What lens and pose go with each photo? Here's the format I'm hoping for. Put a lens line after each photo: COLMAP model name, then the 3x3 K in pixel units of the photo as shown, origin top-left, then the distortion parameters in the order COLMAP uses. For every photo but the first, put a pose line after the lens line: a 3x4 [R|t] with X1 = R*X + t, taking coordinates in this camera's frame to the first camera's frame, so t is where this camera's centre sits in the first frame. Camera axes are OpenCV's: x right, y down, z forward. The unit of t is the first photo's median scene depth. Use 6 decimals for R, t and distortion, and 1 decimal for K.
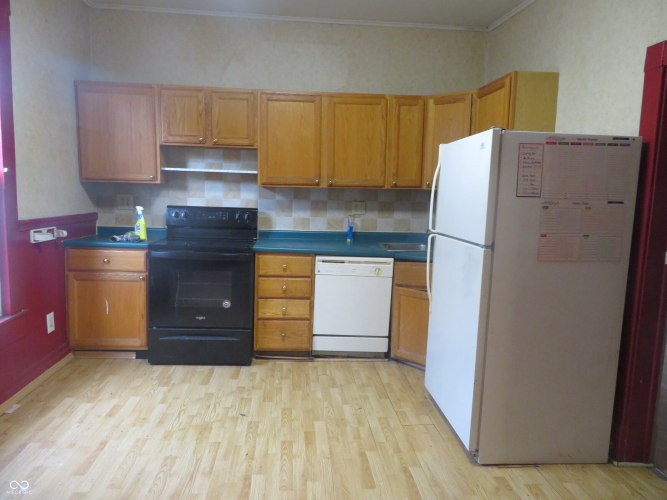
lens RADIAL K [[479.3, 0, 331.8], [0, 479.3, 250.3], [0, 0, 1]] dist [-0.019879, 0.012691]
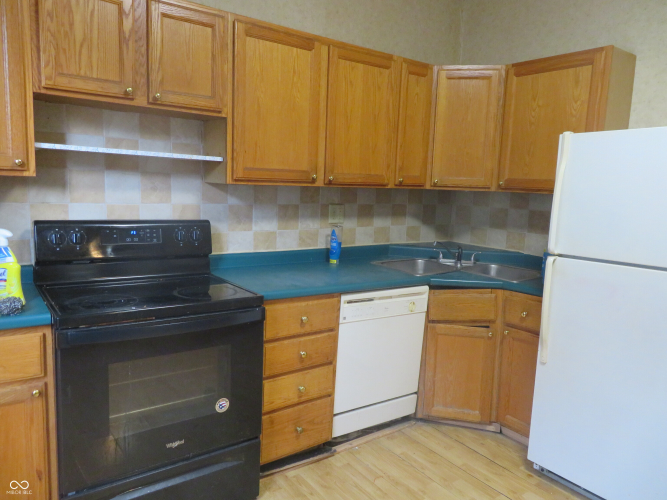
lens RADIAL K [[479.3, 0, 333.7], [0, 479.3, 249.9], [0, 0, 1]] dist [-0.019879, 0.012691]
pose [[0.848893, -0.064326, 0.524636, -0.359487], [0.048814, 0.997866, 0.043365, -0.073900], [-0.526306, -0.011202, 0.850221, 0.448594]]
